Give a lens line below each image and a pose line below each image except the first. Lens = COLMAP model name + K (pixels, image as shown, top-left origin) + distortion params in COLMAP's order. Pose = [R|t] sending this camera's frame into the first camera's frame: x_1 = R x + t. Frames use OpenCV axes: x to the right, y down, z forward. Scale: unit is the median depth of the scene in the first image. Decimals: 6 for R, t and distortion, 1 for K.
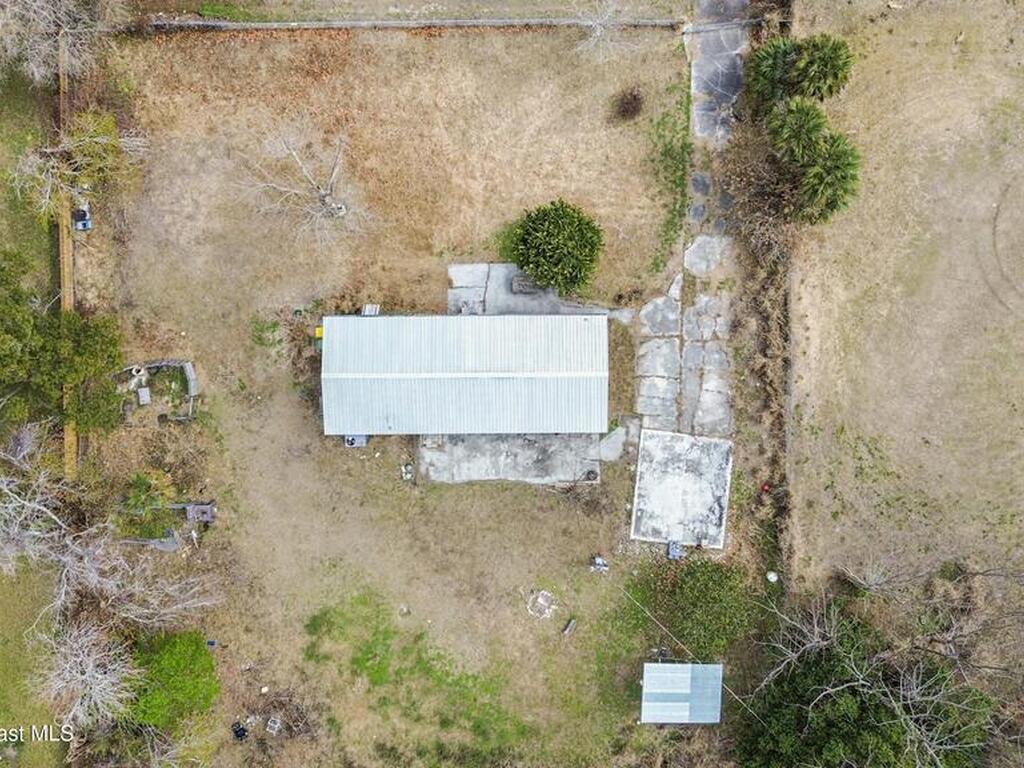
lens RADIAL K [[975.9, 0, 517.3], [0, 975.9, 357.8], [0, 0, 1]] dist [0.108714, -0.189678]
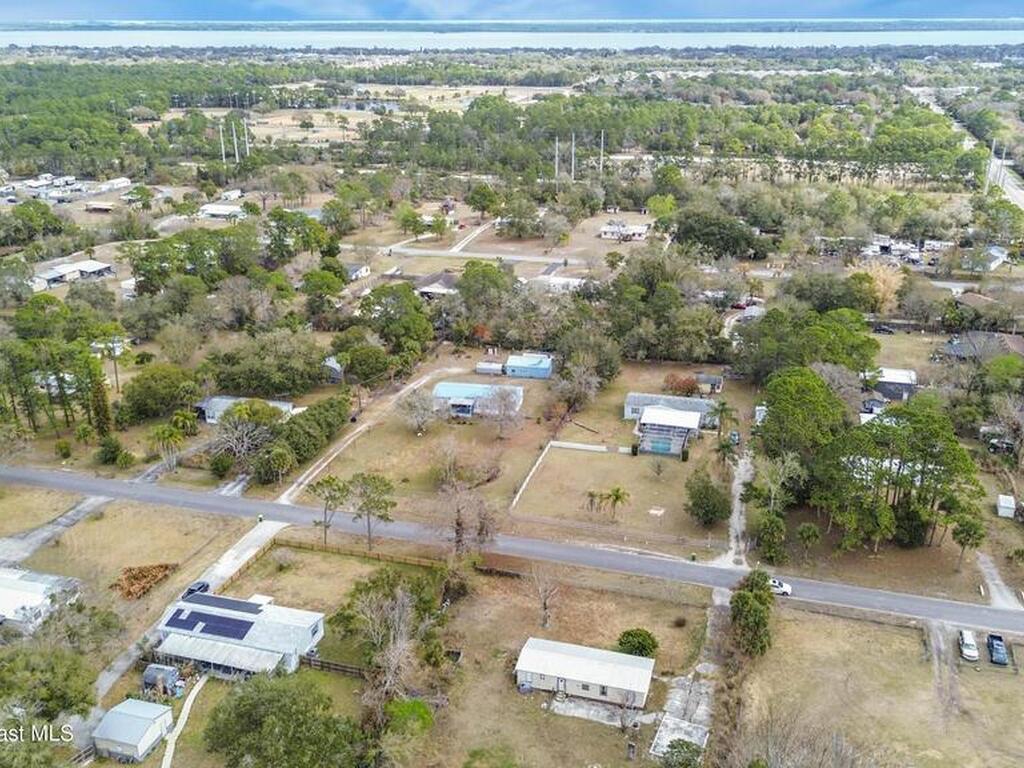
lens RADIAL K [[975.9, 0, 517.3], [0, 975.9, 357.8], [0, 0, 1]] dist [0.108714, -0.189678]
pose [[0.957145, 0.091846, -0.274659, 0.323700], [-0.289600, 0.296297, -0.910132, 1.757168], [-0.002212, 0.950670, 0.310198, -0.304941]]
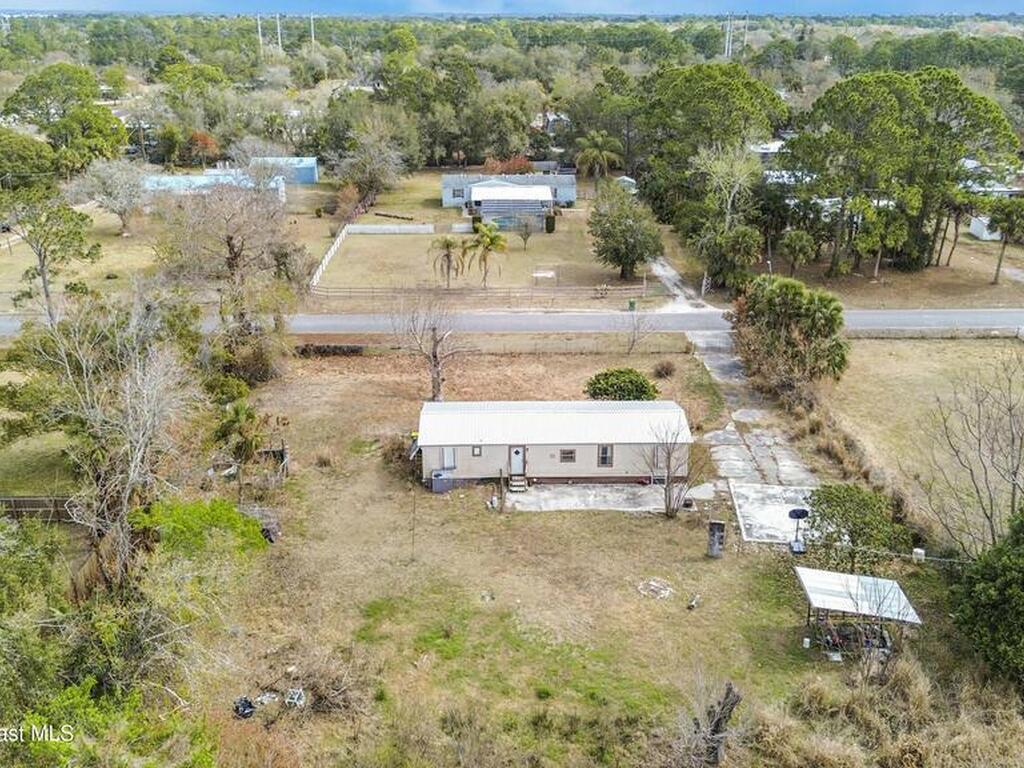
lens RADIAL K [[975.9, 0, 517.3], [0, 975.9, 357.8], [0, 0, 1]] dist [0.108714, -0.189678]
pose [[0.999799, -0.001957, 0.019957, -0.106925], [0.019570, 0.312155, -0.949829, 0.972583], [-0.004370, 0.950029, 0.312131, 0.567829]]
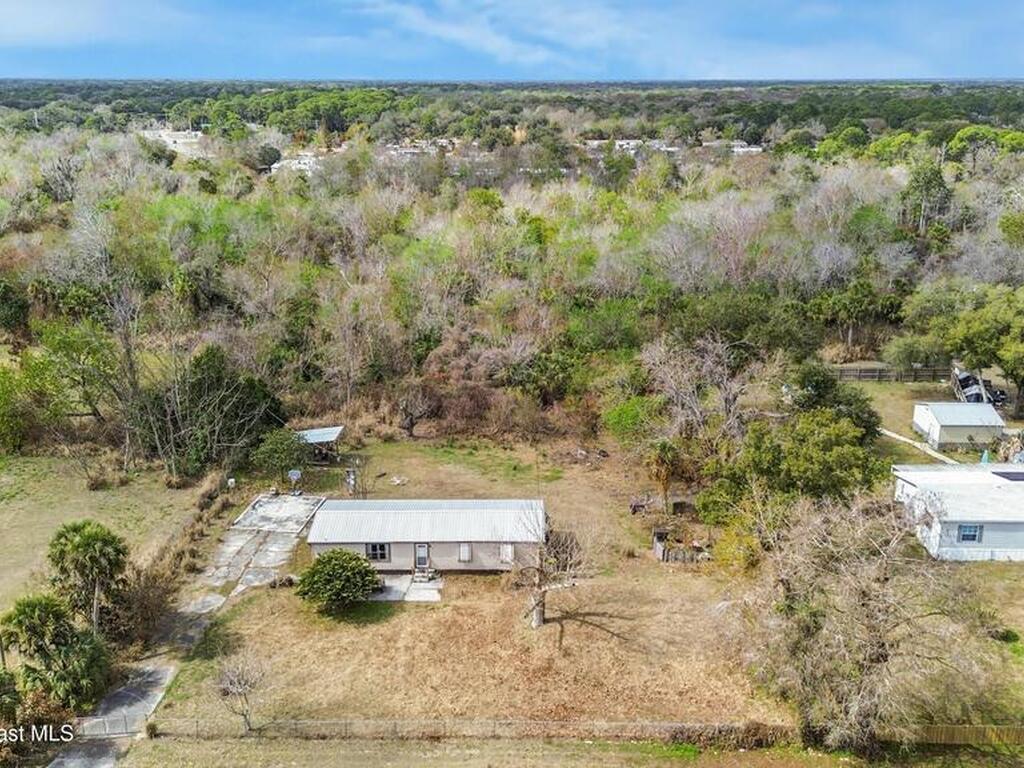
lens RADIAL K [[975.9, 0, 517.3], [0, 975.9, 357.8], [0, 0, 1]] dist [0.108714, -0.189678]
pose [[-0.999838, -0.001043, 0.017962, -0.176285], [0.017446, -0.300356, 0.953668, -1.060155], [0.004401, 0.953827, 0.300326, 0.406141]]
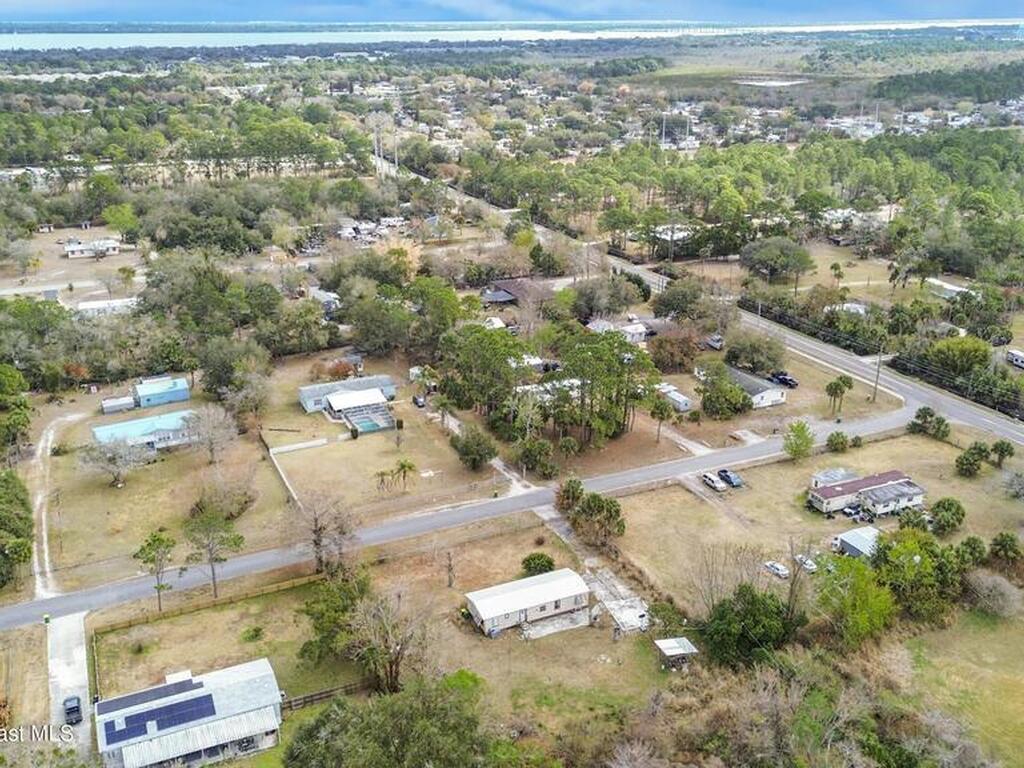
lens RADIAL K [[975.9, 0, 517.3], [0, 975.9, 357.8], [0, 0, 1]] dist [0.108714, -0.189678]
pose [[0.908976, -0.137441, 0.393538, -0.913468], [0.416748, 0.278988, -0.865151, 1.869006], [0.009115, 0.950408, 0.310872, -0.303251]]
